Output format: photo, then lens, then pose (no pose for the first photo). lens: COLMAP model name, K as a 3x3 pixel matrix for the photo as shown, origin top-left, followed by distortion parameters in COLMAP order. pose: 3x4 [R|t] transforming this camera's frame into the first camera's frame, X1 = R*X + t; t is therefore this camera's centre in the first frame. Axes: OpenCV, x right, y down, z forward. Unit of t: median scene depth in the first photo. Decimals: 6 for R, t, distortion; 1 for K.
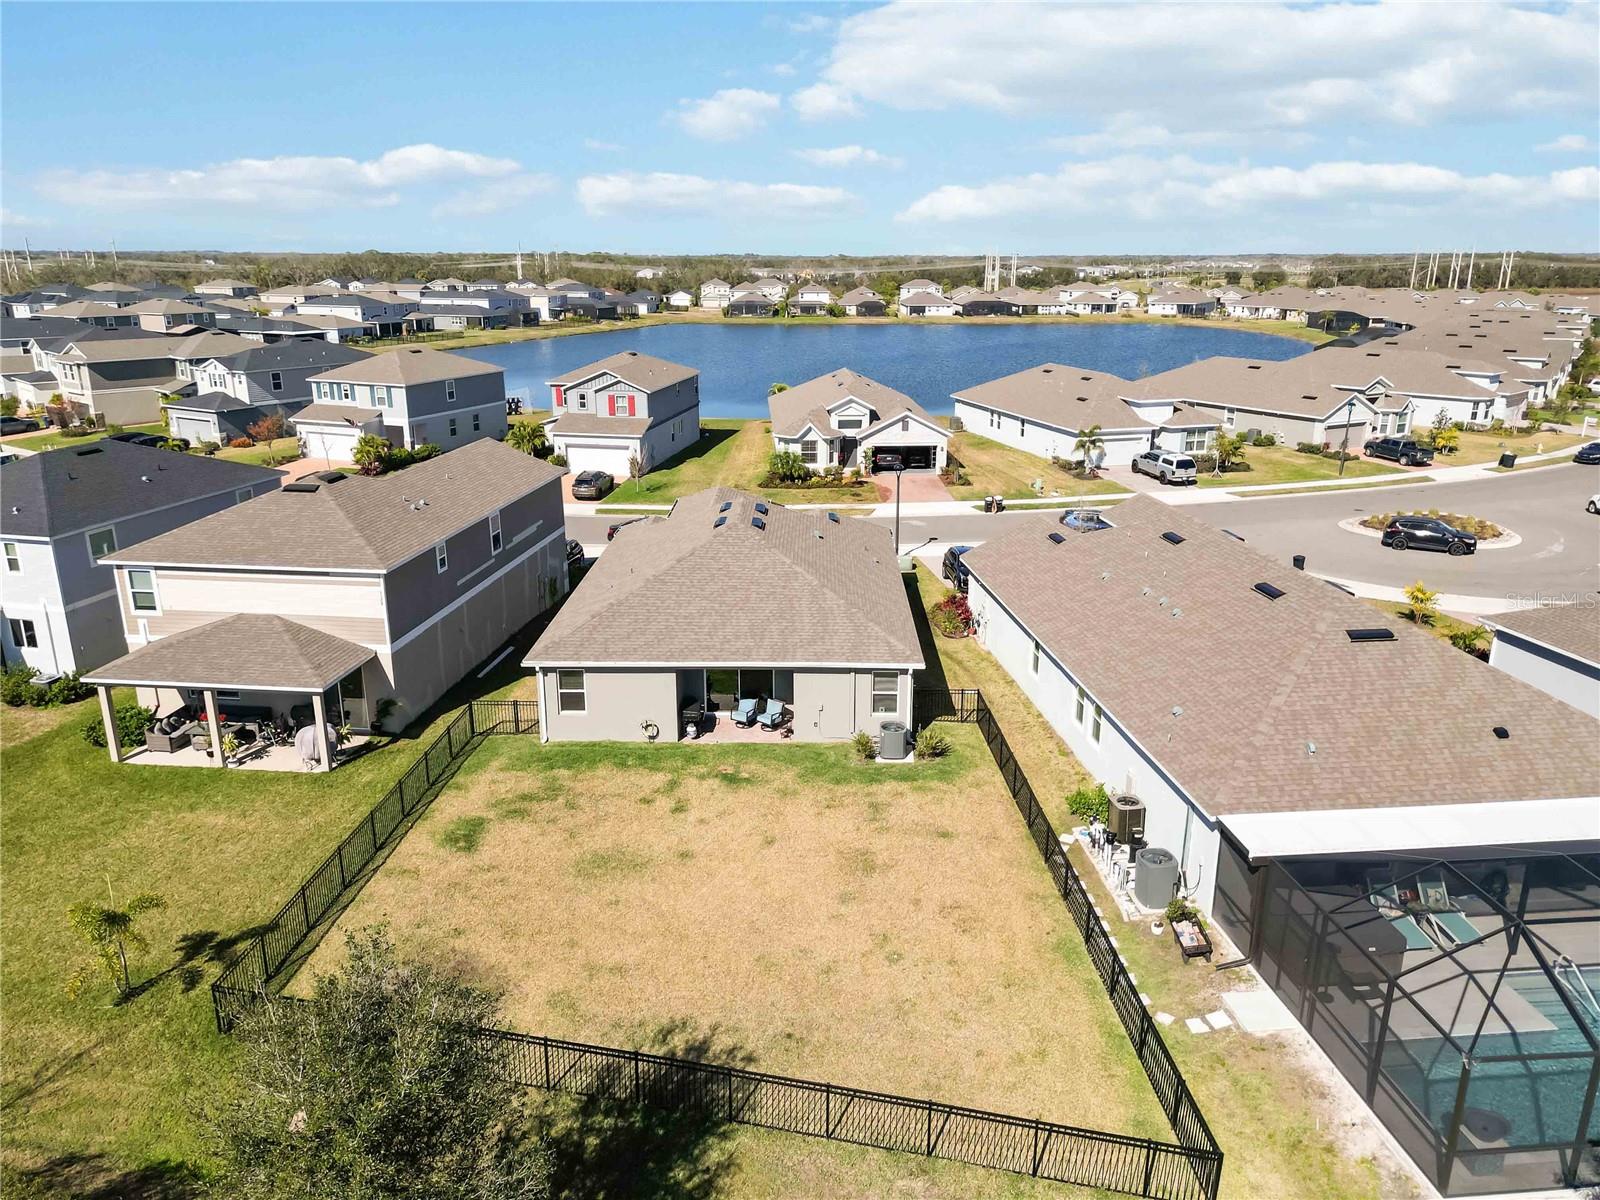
lens RADIAL K [[1093.1, 0, 800.0], [0, 1093.1, 600.0], [0, 0, 1]] dist [0.049318, -0.048406]
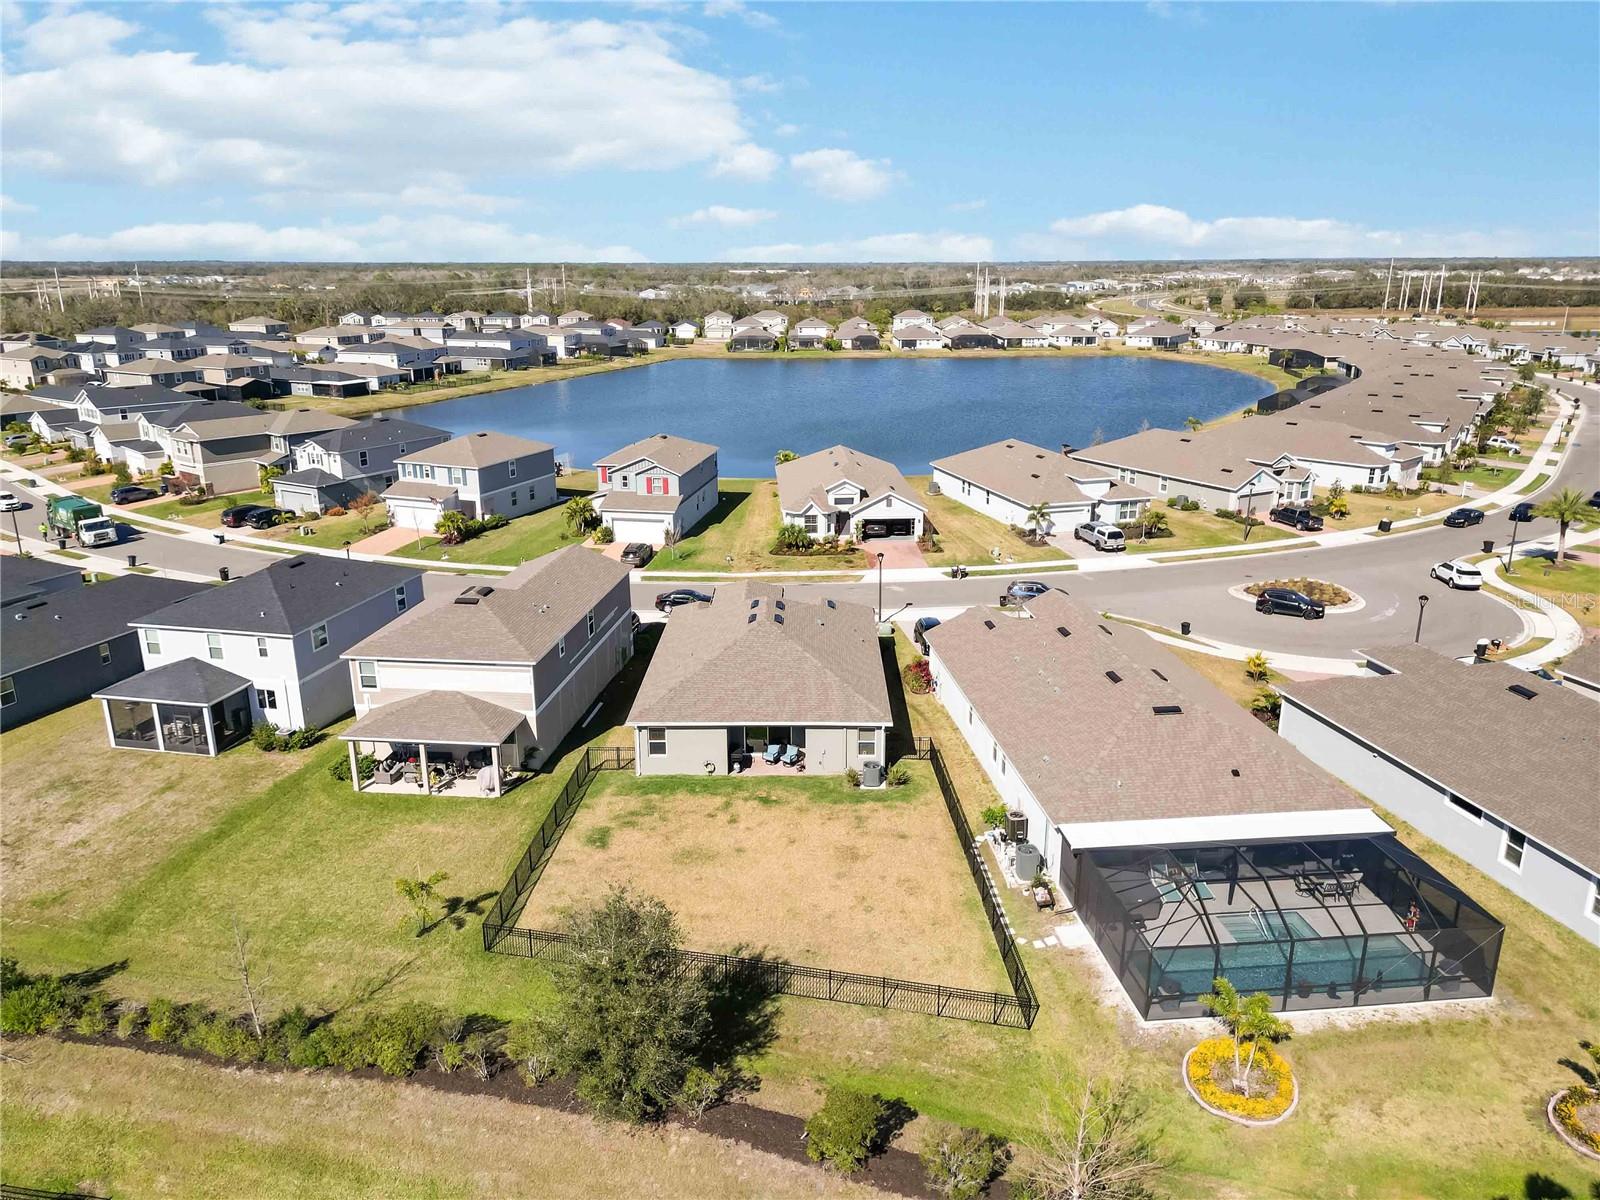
lens RADIAL K [[1093.1, 0, 800.0], [0, 1093.1, 600.0], [0, 0, 1]] dist [0.049318, -0.048406]
pose [[0.999986, -0.004934, 0.001785, -0.013908], [0.004937, 0.999986, -0.001623, -0.100611], [-0.001777, 0.001632, 0.999997, -0.466777]]
